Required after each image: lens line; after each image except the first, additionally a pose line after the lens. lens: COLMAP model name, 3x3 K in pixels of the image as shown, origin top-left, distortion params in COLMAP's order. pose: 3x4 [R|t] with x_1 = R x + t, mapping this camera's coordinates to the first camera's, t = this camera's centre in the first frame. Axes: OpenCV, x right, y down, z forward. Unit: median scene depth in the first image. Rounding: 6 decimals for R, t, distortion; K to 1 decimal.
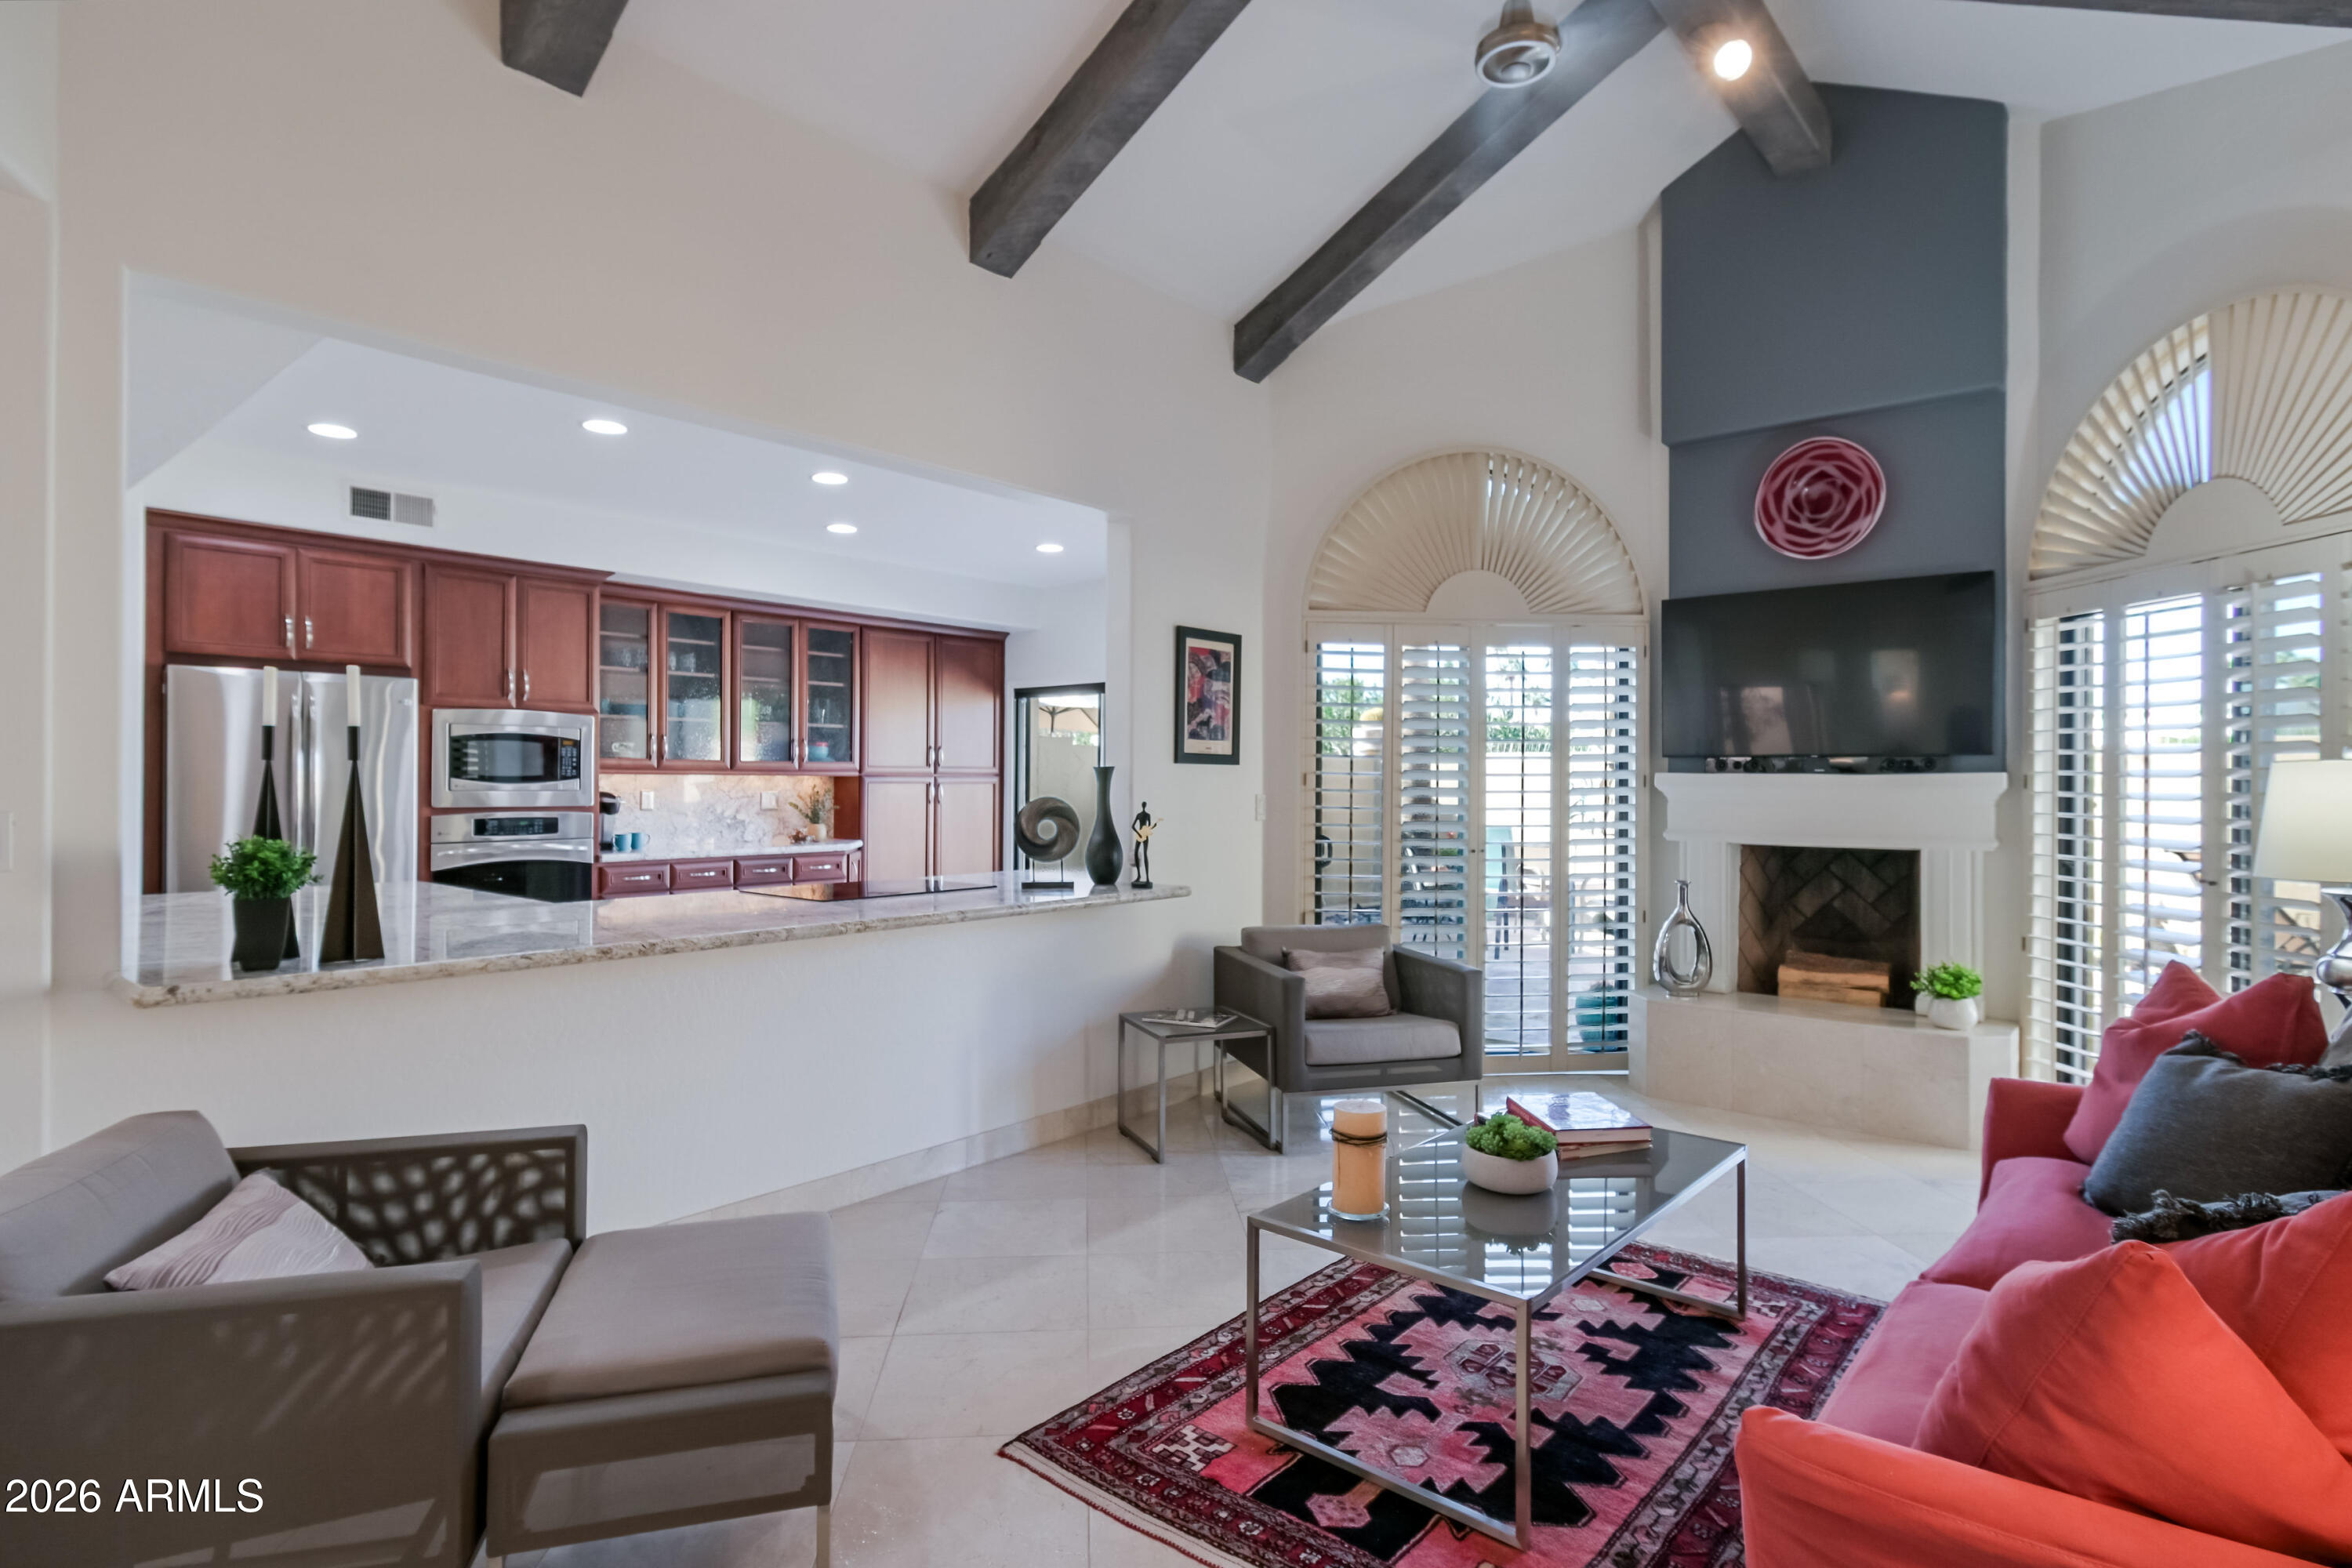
lens RADIAL K [[1239.3, 0, 1177.4], [0, 1239.3, 775.4], [0, 0, 1]] dist [0.013965, -0.000704]
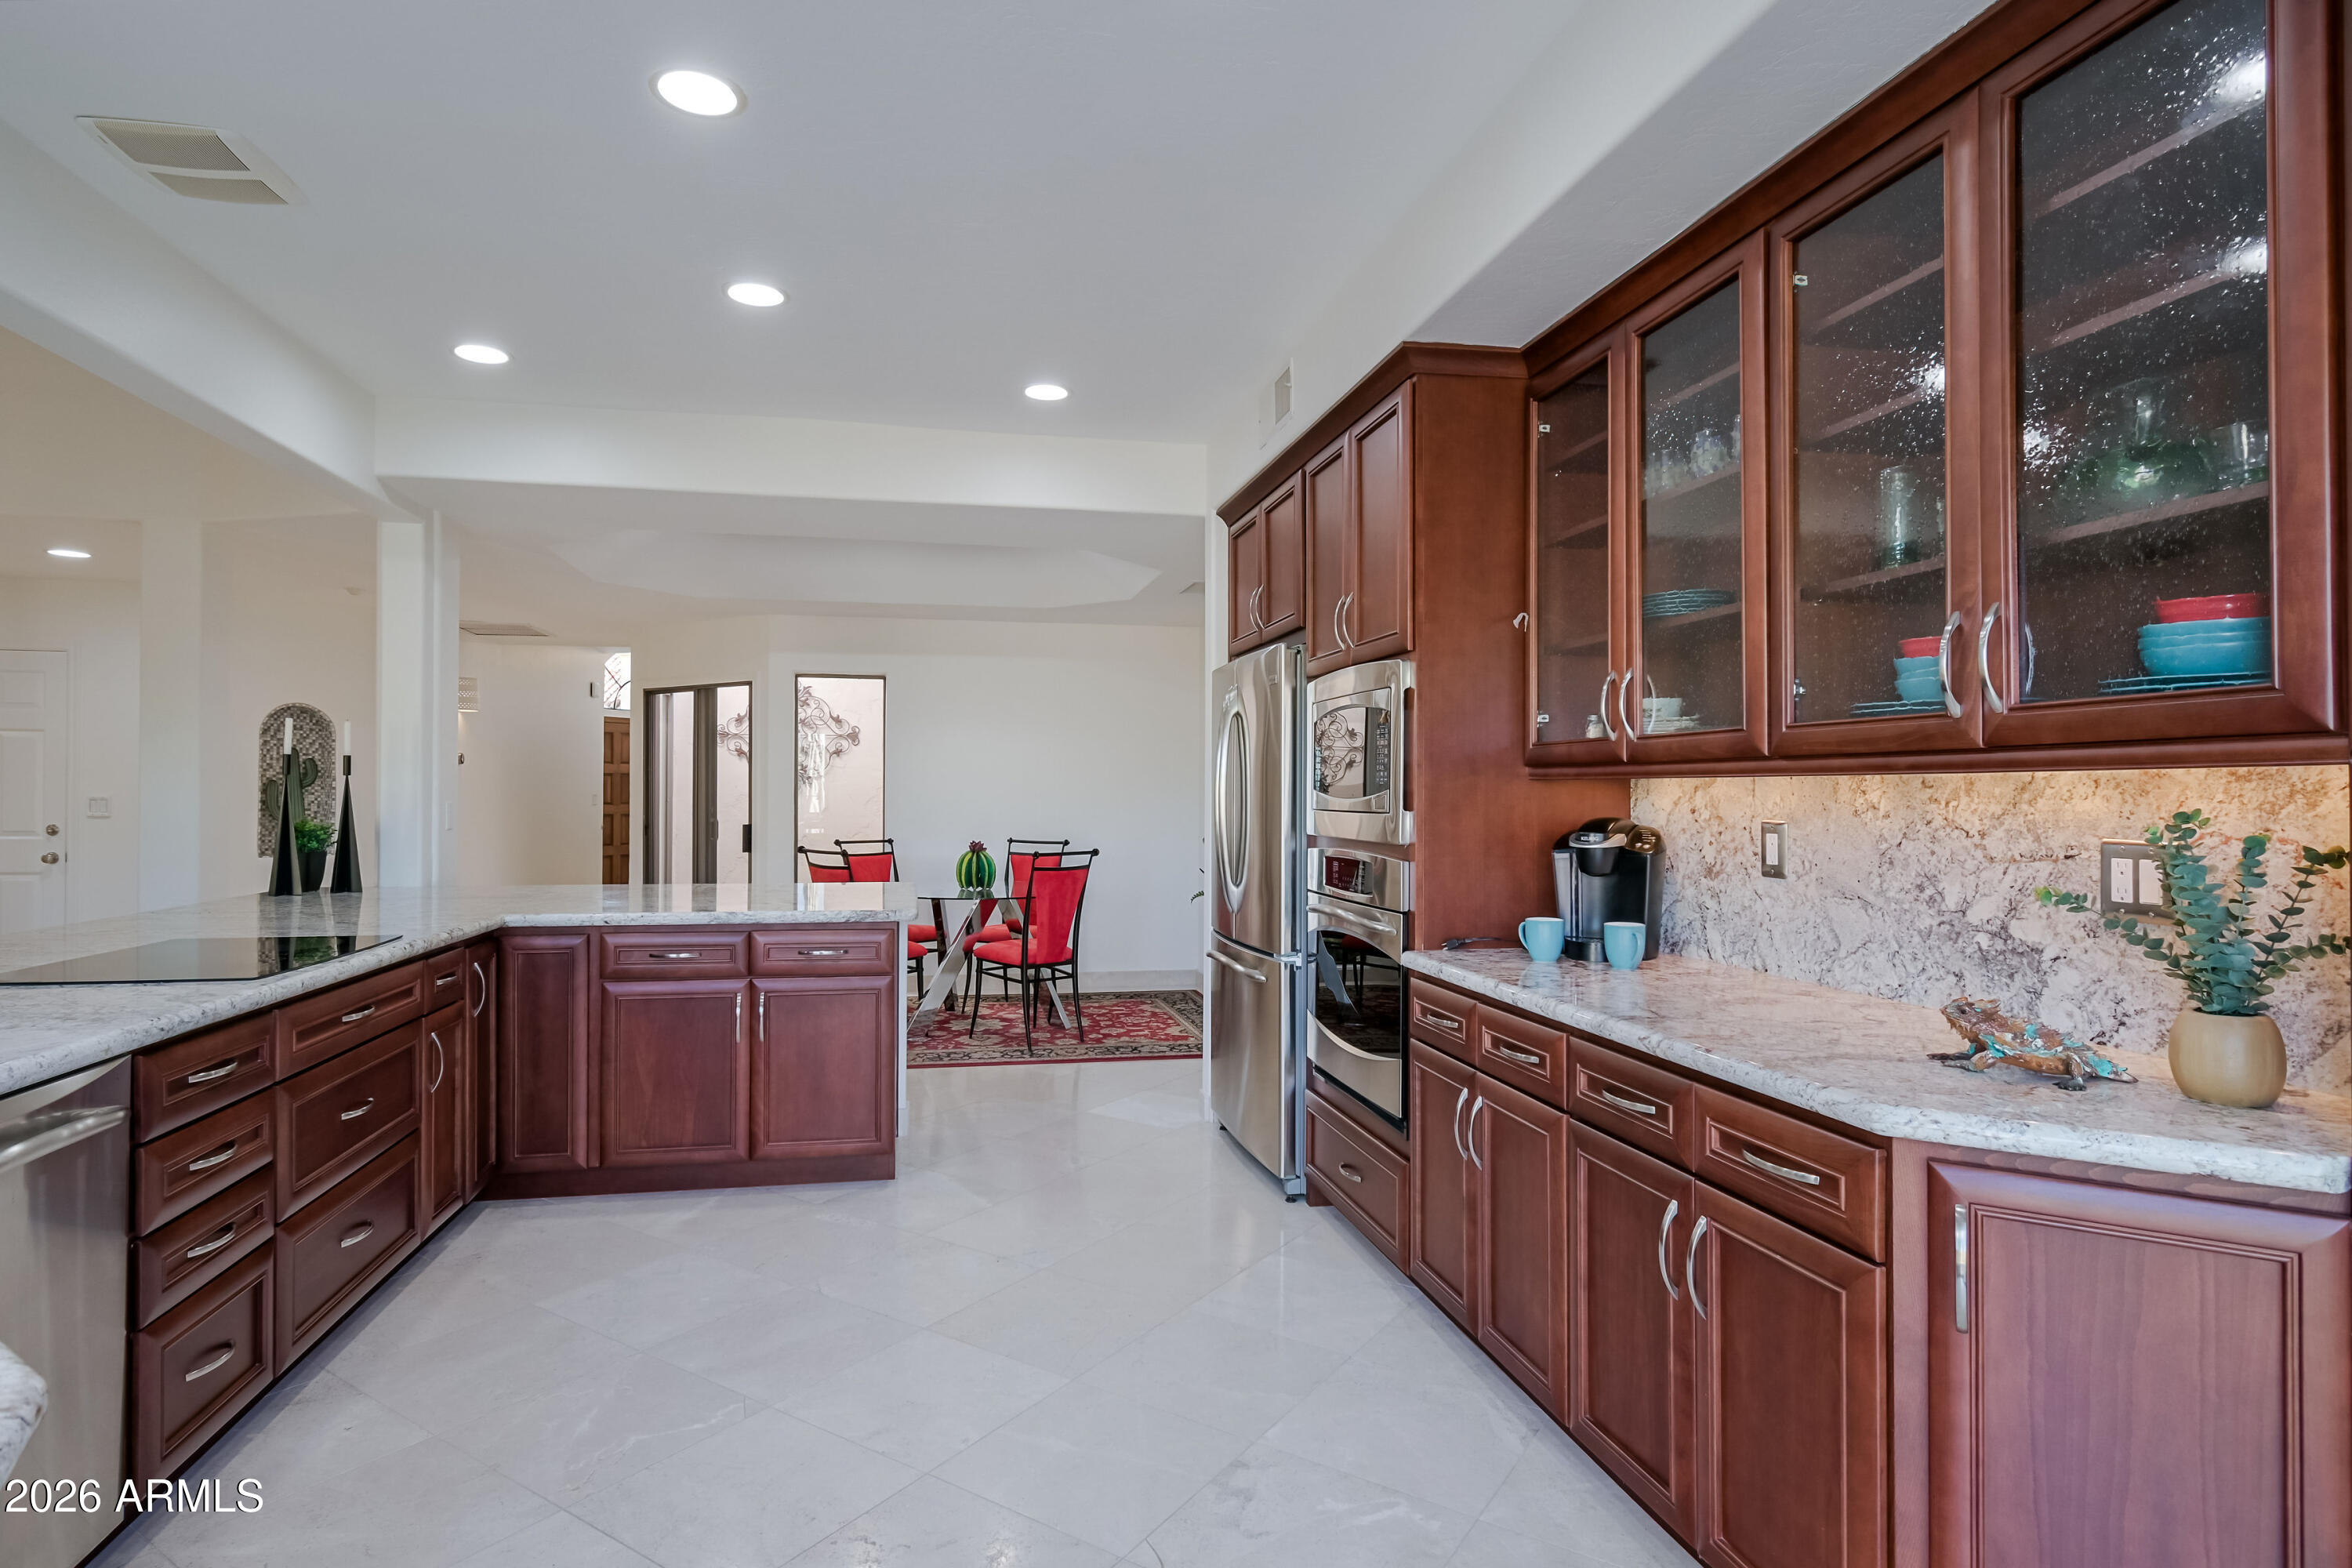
lens RADIAL K [[1239.3, 0, 1155.4], [0, 1239.3, 799.6], [0, 0, 1]] dist [0.013965, -0.000704]
pose [[-0.612317, -0.002171, -0.790609, -0.029624], [-0.002669, 0.999996, -0.000679, 0.005837], [0.790608, 0.001694, -0.612320, 1.009289]]
